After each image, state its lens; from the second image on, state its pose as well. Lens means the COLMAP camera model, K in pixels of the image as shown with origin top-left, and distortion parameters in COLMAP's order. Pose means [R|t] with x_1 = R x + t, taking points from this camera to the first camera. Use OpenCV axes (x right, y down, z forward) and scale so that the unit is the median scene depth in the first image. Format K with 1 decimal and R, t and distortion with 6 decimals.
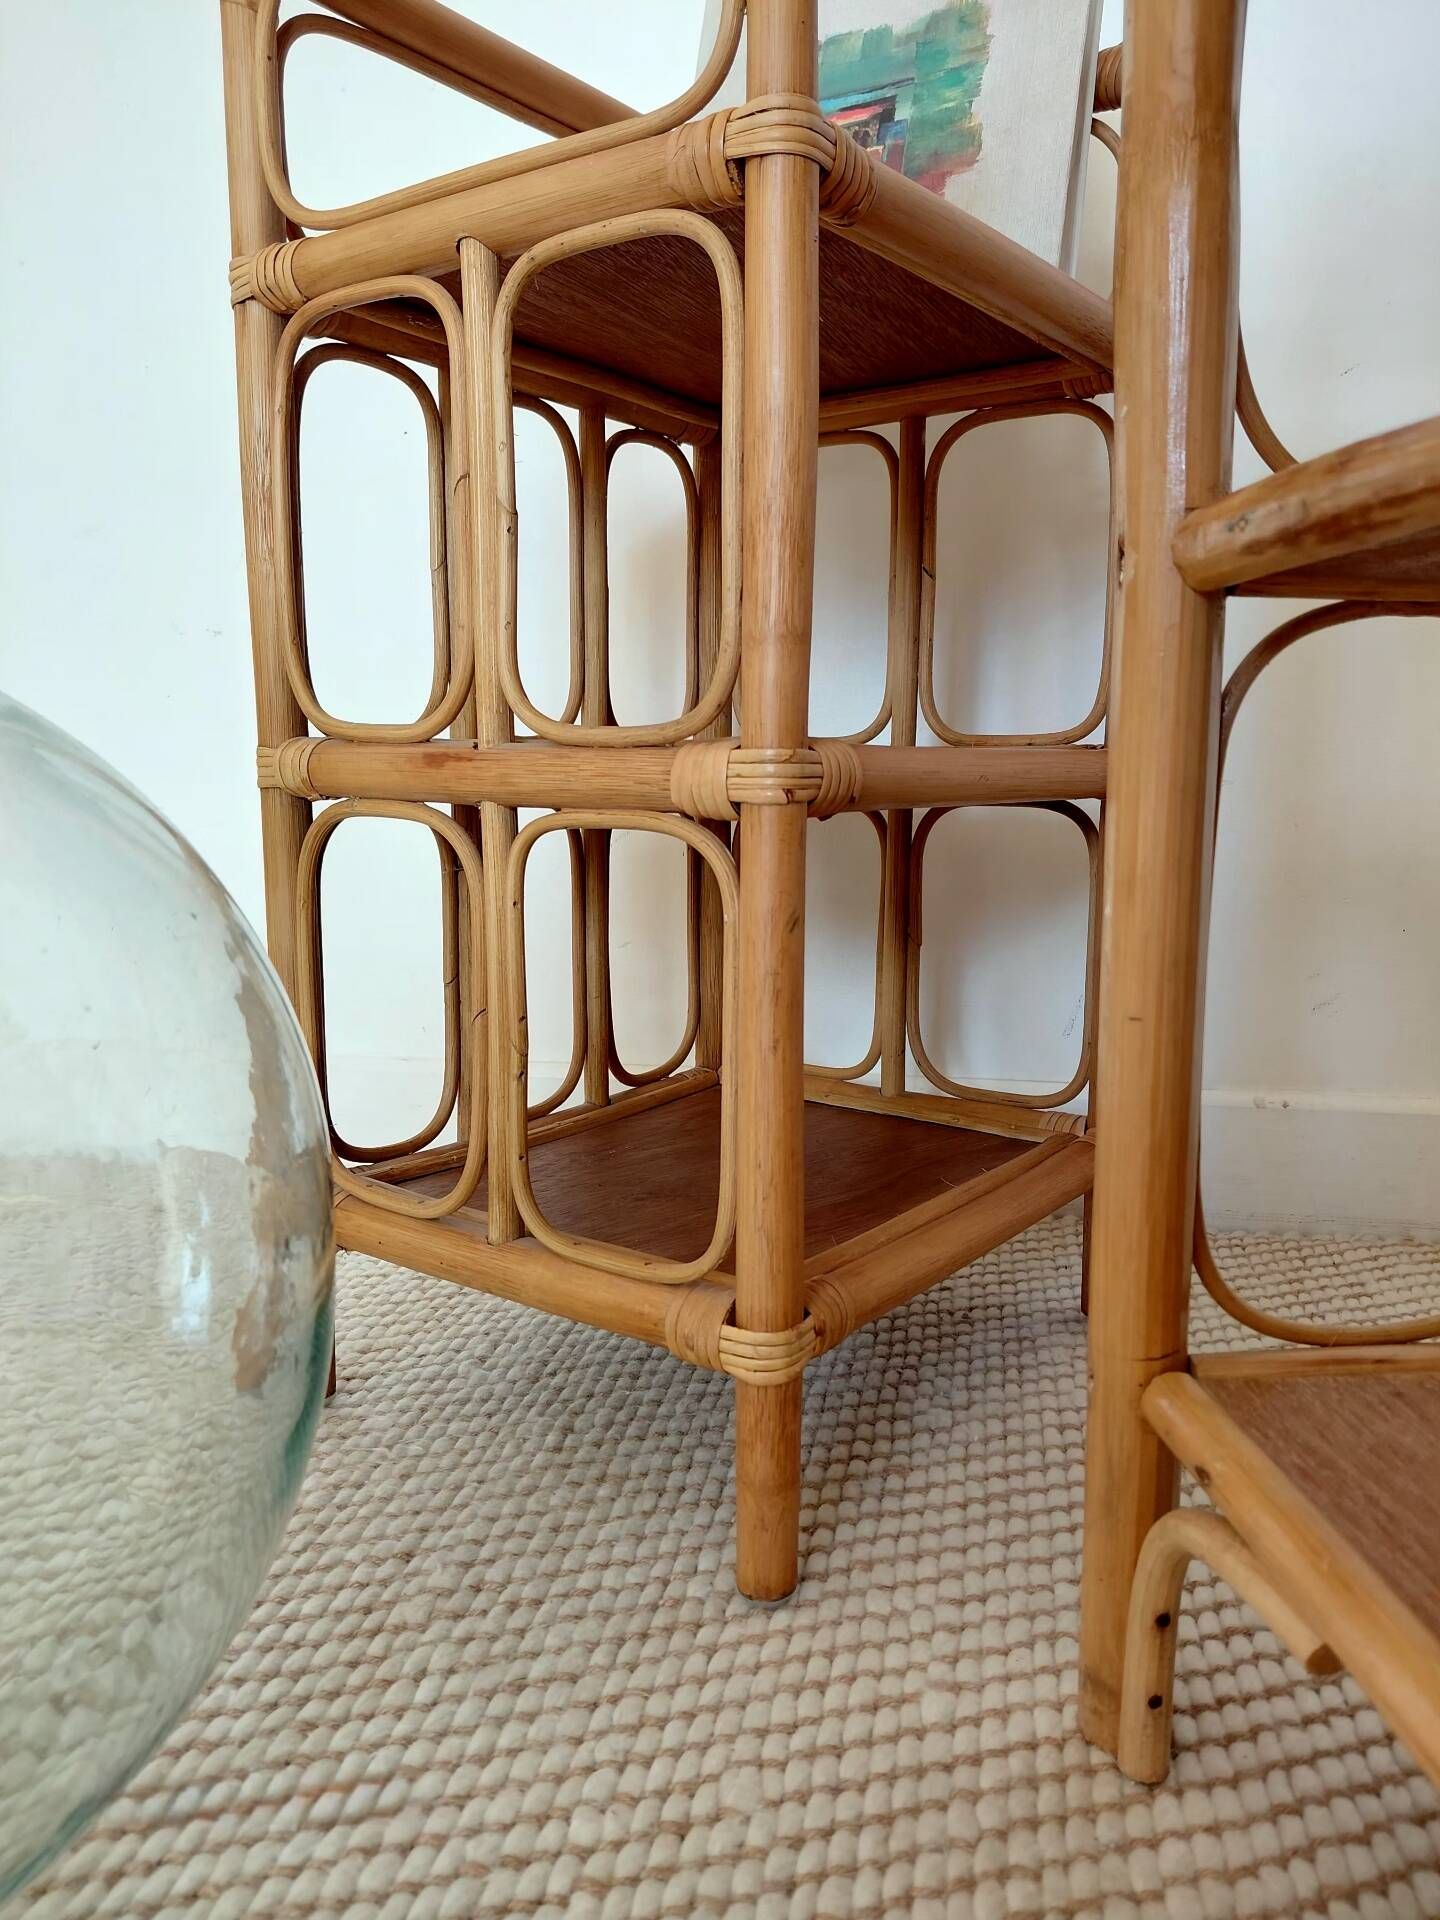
lens RADIAL K [[1408.9, 0, 720.0], [0, 1408.9, 960.0], [0, 0, 1]] dist [0.067047, -0.112875]
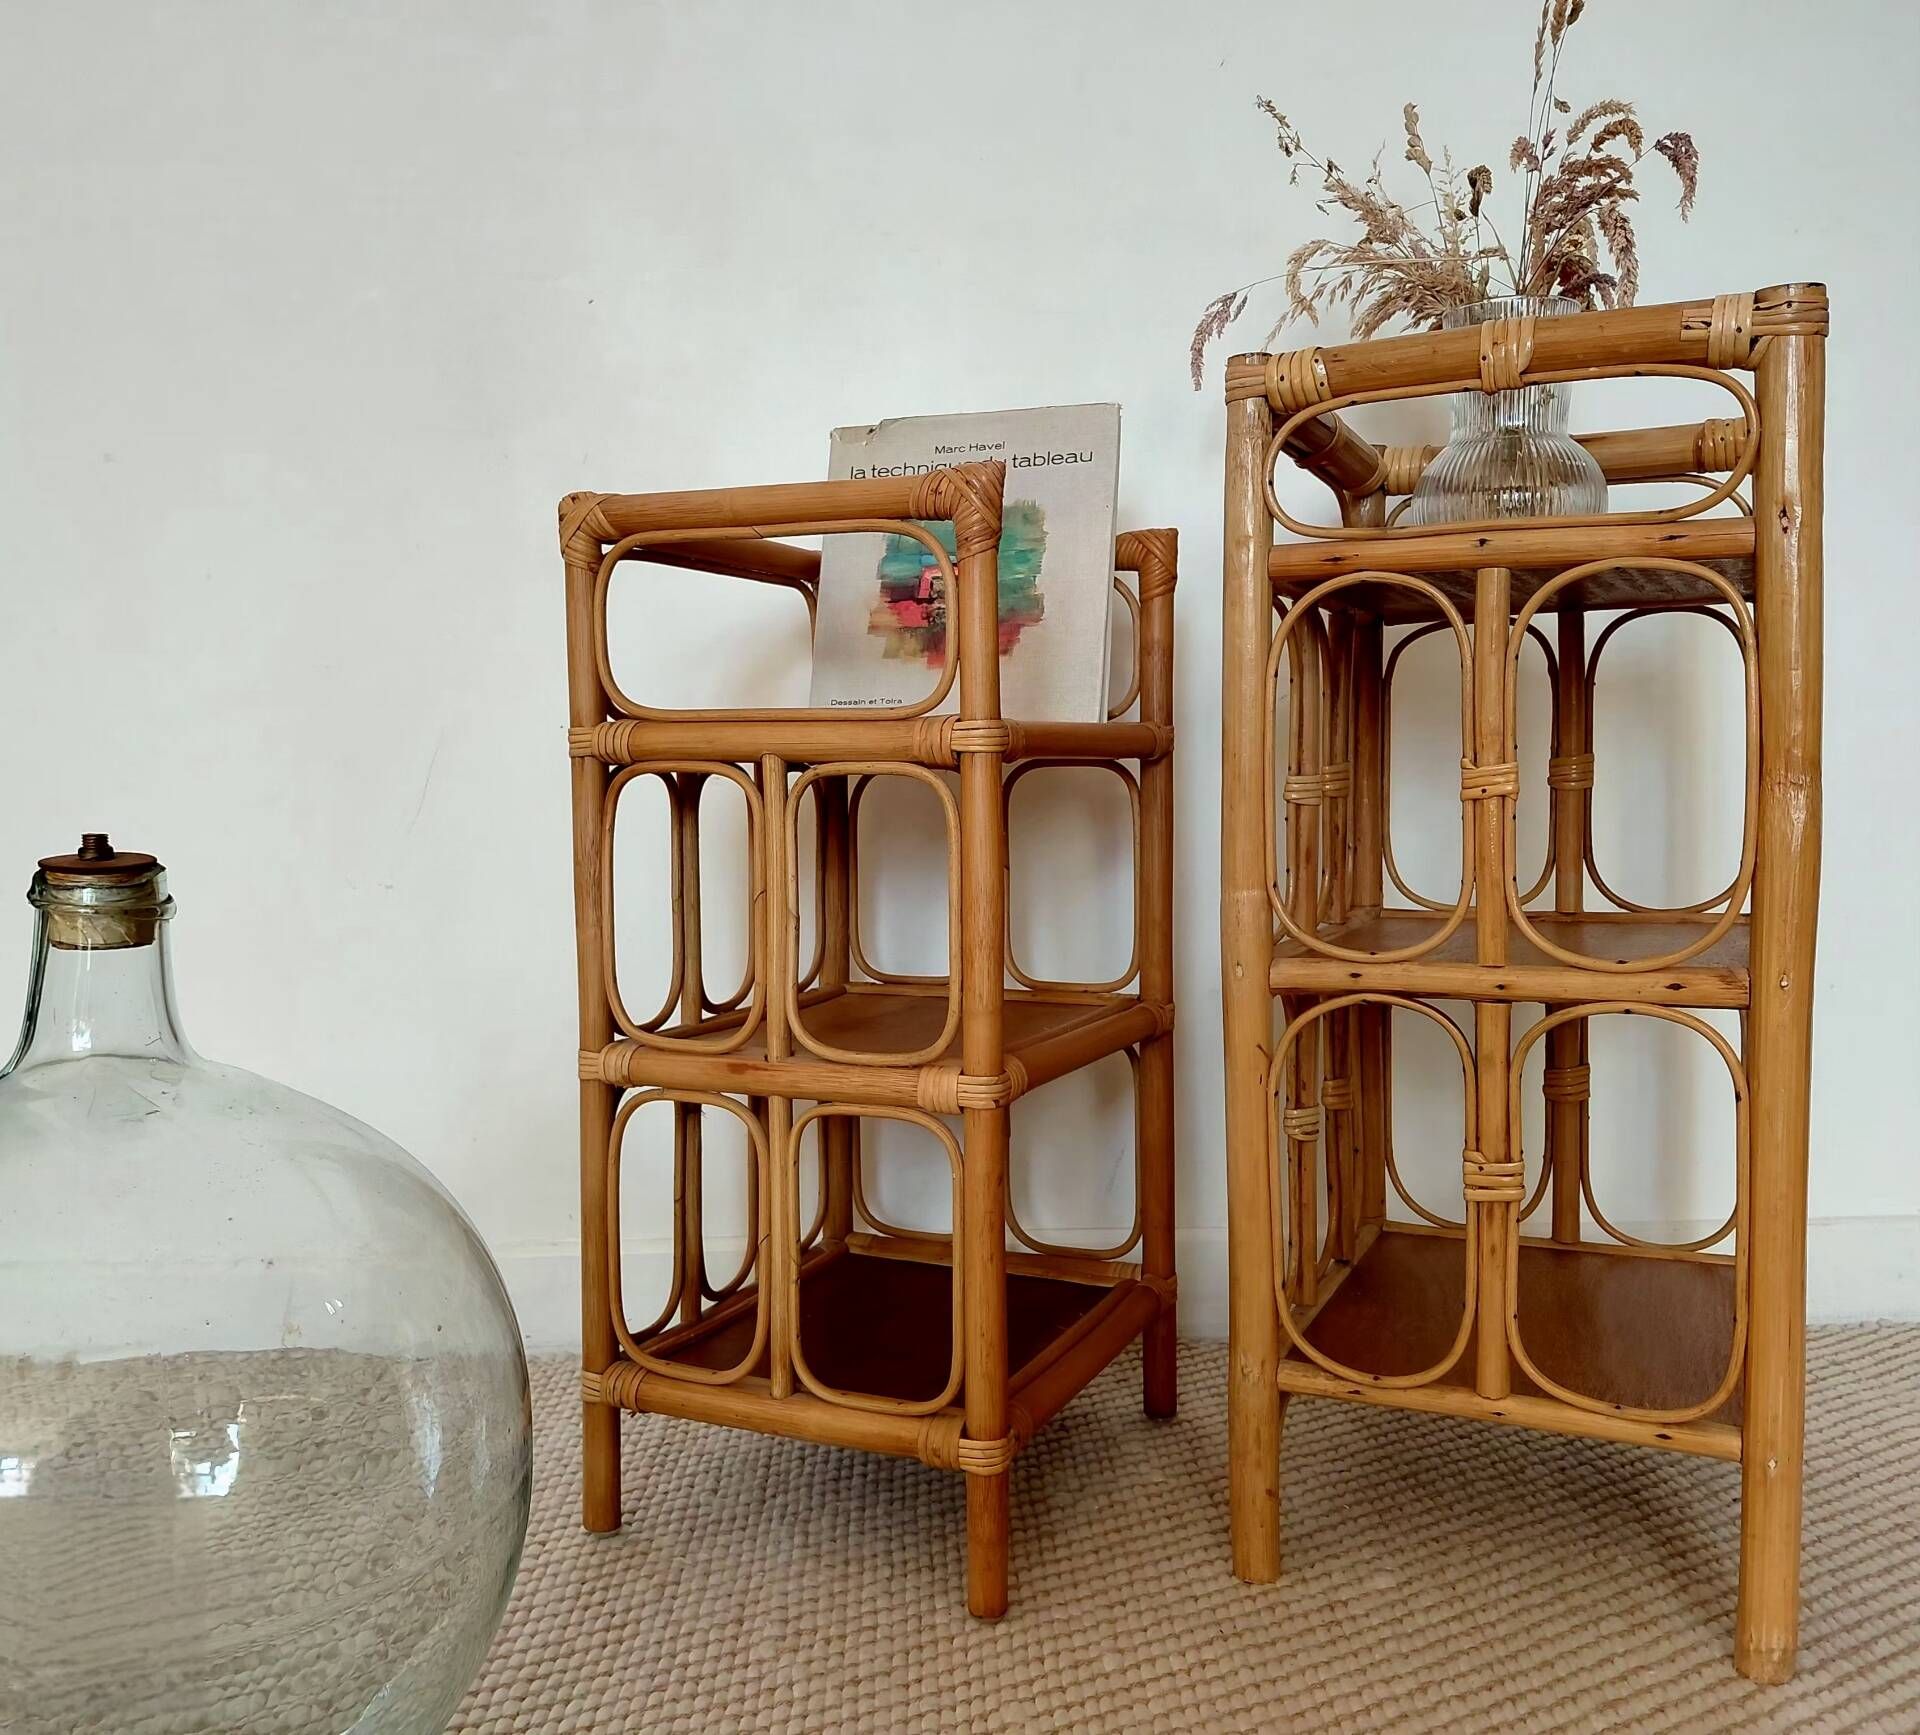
lens RADIAL K [[1715.5, 0, 902.9], [0, 1715.5, 860.7], [0, 0, 1]] dist [0.145227, -0.325012]
pose [[0.981157, -0.025976, 0.191460, -0.348312], [0.042823, 0.995512, -0.084390, -0.185737], [-0.188409, 0.090999, 0.977866, -0.788914]]
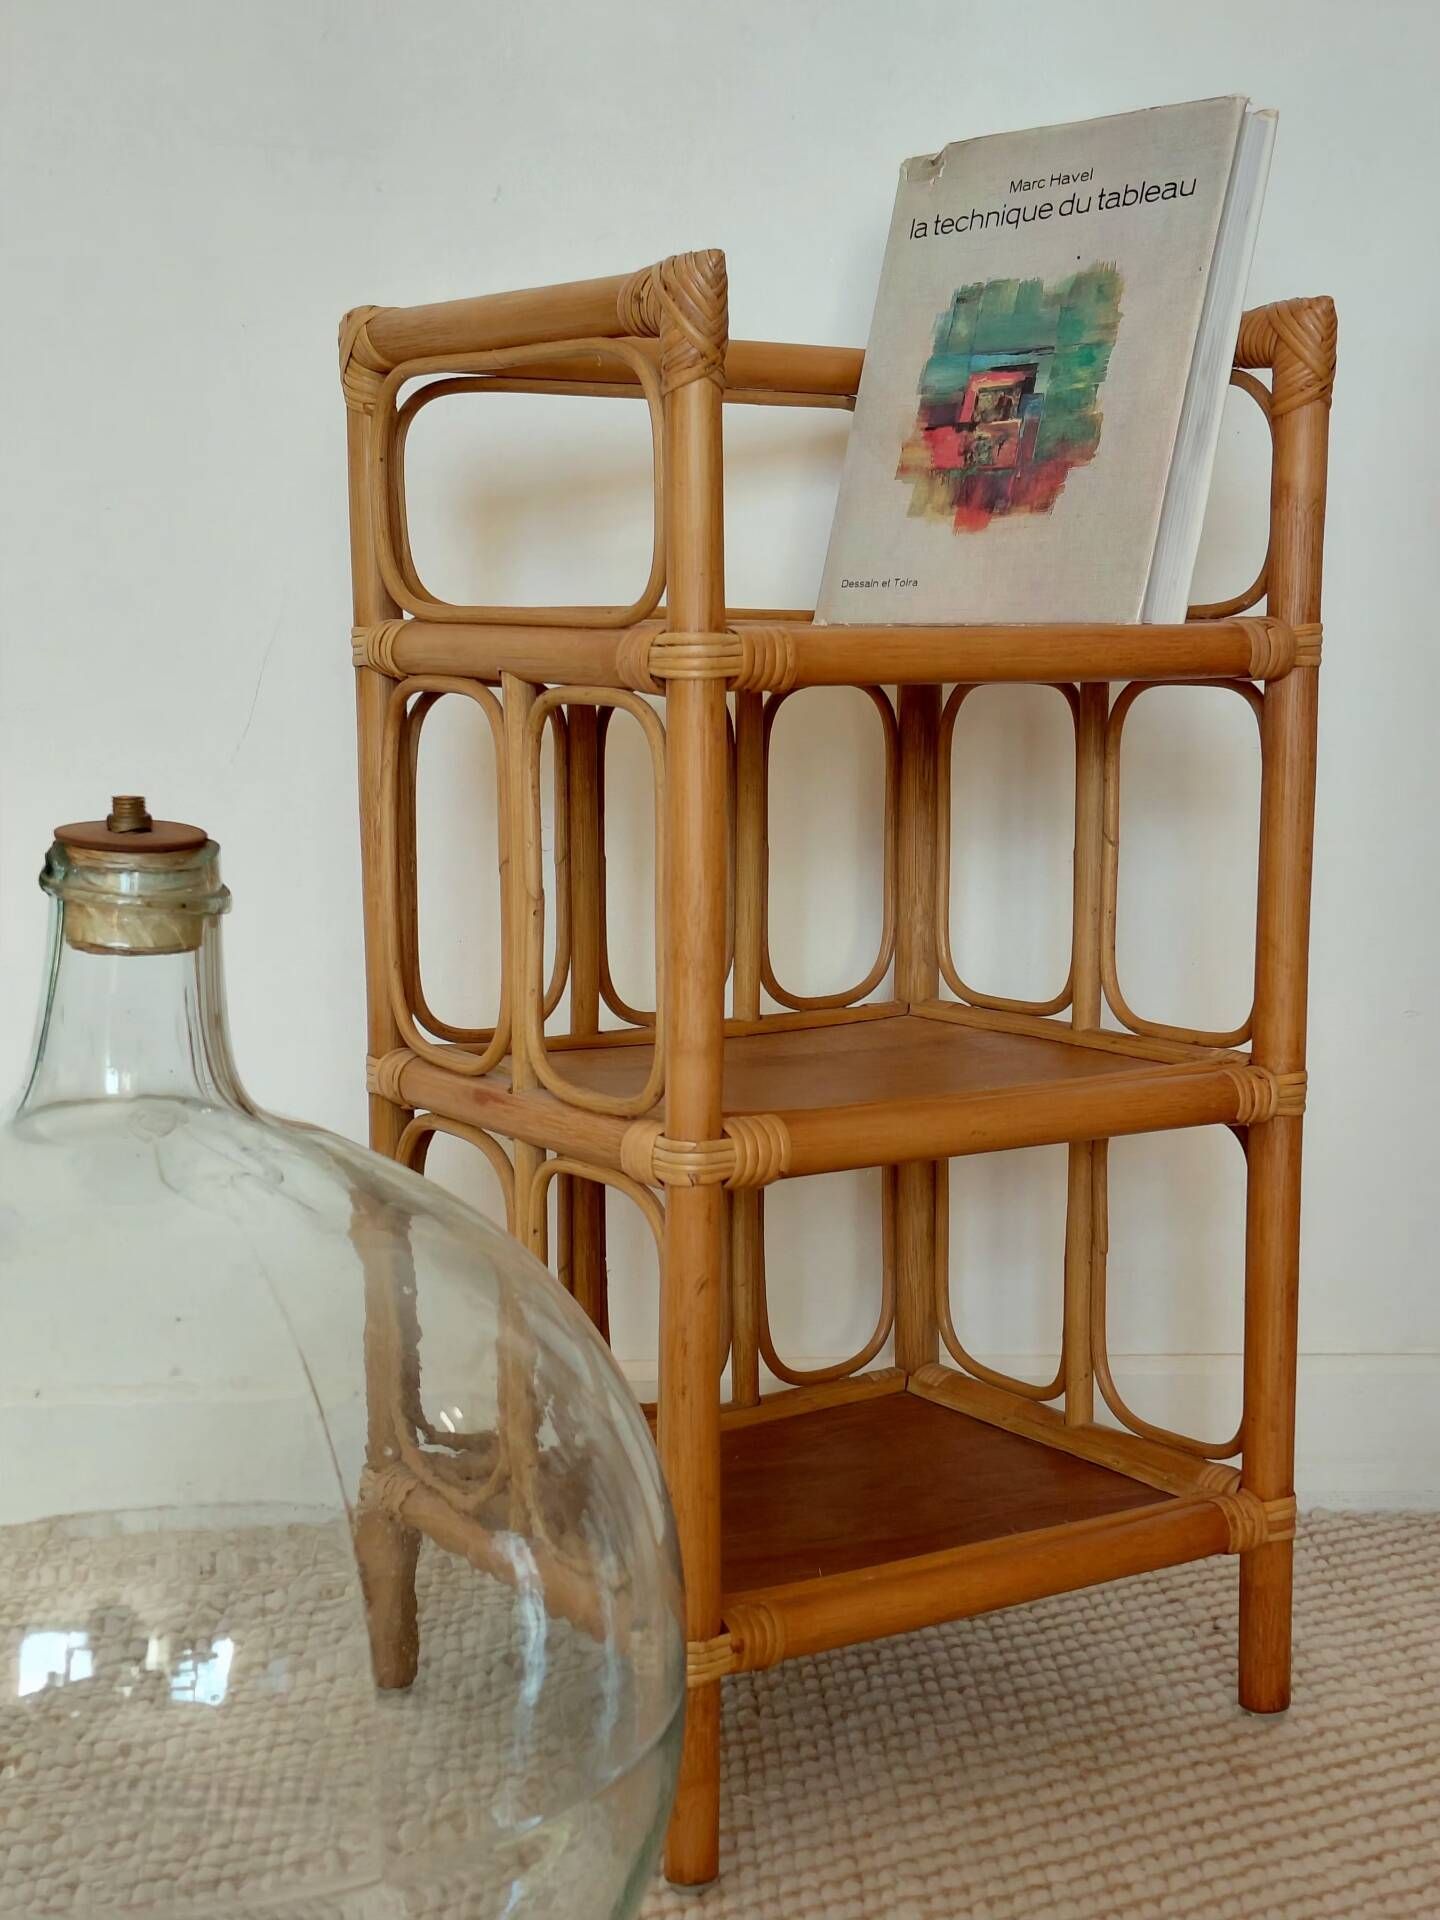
lens RADIAL K [[2765.0, 0, 714.8], [0, 2765.0, 999.5], [0, 0, 1]] dist [0.233541, -0.912084]
pose [[0.939275, 0.040861, -0.340725, 0.661737], [-0.041484, 0.999124, 0.005459, -0.223202], [0.340650, 0.009007, 0.940147, -0.929533]]
